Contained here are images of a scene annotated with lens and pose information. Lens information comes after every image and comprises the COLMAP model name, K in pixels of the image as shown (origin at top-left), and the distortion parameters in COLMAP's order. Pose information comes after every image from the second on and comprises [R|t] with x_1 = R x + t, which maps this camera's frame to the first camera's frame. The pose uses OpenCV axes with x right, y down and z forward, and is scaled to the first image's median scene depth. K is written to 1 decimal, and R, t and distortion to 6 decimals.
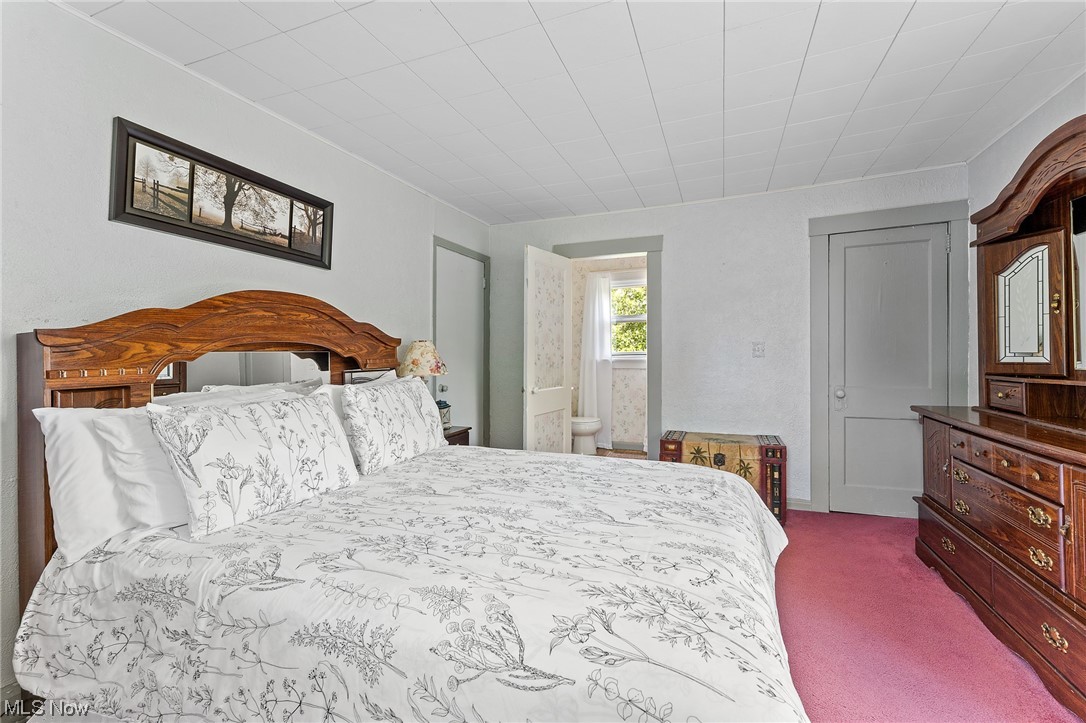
lens RADIAL K [[444.4, 0, 543.1], [0, 444.4, 360.6], [0, 0, 1]] dist [0.001872, -0.000042]
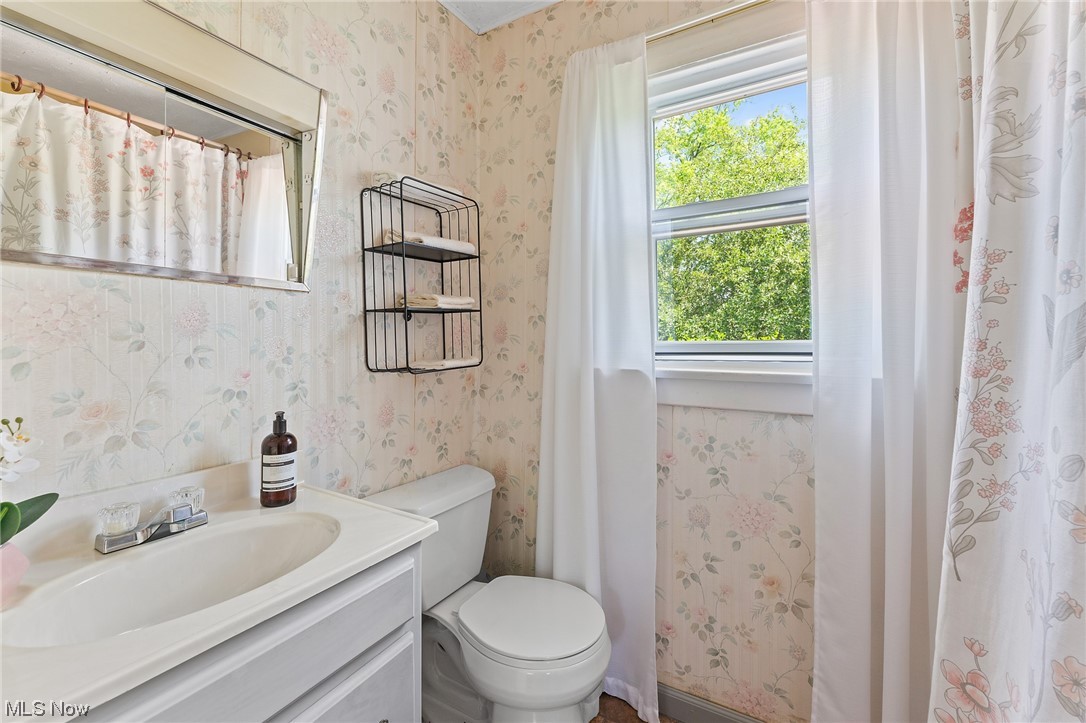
lens RADIAL K [[444.4, 0, 542.5], [0, 444.4, 357.2], [0, 0, 1]] dist [0.001872, -0.000042]
pose [[0.991155, -0.009712, -0.132353, 0.123087], [0.009796, 0.999952, -0.000022, -0.010286], [0.132346, -0.001275, 0.991203, 0.732527]]
